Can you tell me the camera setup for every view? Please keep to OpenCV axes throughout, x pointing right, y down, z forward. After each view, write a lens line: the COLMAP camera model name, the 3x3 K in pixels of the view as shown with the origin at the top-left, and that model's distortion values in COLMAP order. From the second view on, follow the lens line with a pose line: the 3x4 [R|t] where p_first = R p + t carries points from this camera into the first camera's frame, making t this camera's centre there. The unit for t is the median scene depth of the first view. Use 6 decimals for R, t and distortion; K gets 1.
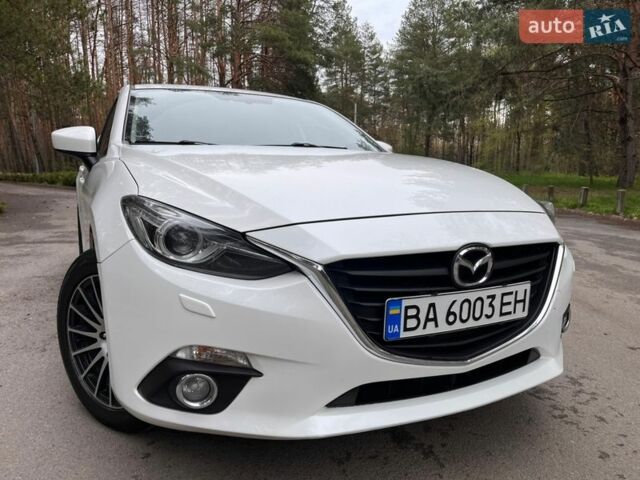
lens RADIAL K [[495.1, 0, 367.8], [0, 495.1, 240.2], [0, 0, 1]] dist [0.008606, 0.003277]
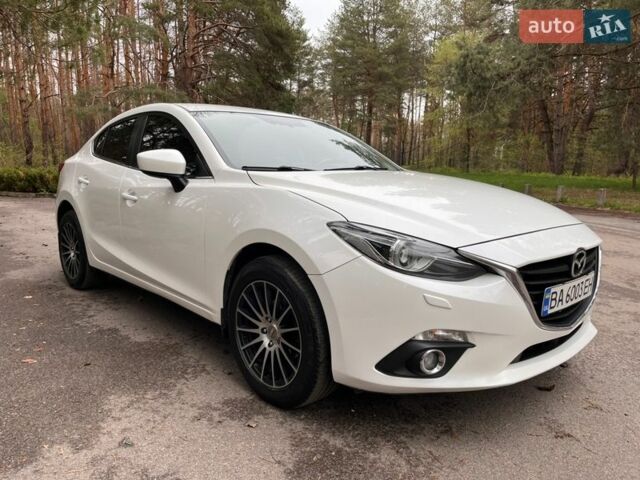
lens RADIAL K [[485.0, 0, 320.0], [0, 485.0, 240.0], [0, 0, 1]] dist [0.033844, -0.000594]
pose [[0.963393, -0.034749, 0.265830, -0.823100], [0.025376, 0.998932, 0.038615, -0.083938], [-0.266888, -0.030455, 0.963246, -0.195170]]
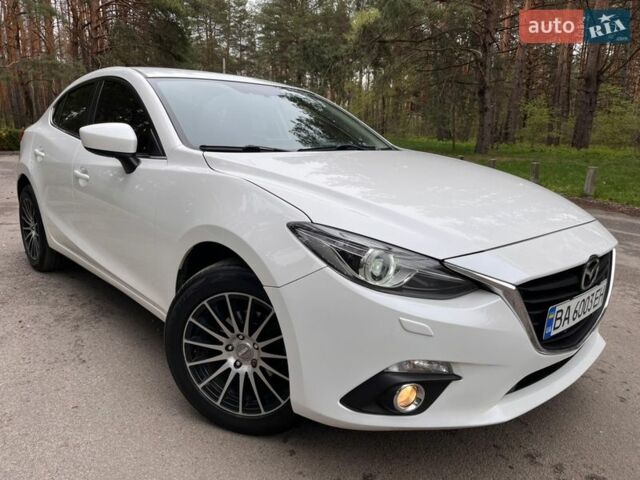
lens RADIAL K [[485.0, 0, 320.0], [0, 485.0, 240.0], [0, 0, 1]] dist [0.033844, -0.000594]
pose [[0.963705, -0.042445, 0.263574, -0.676659], [0.013817, 0.993887, 0.109533, -0.155303], [-0.266612, -0.101916, 0.958400, -0.000279]]
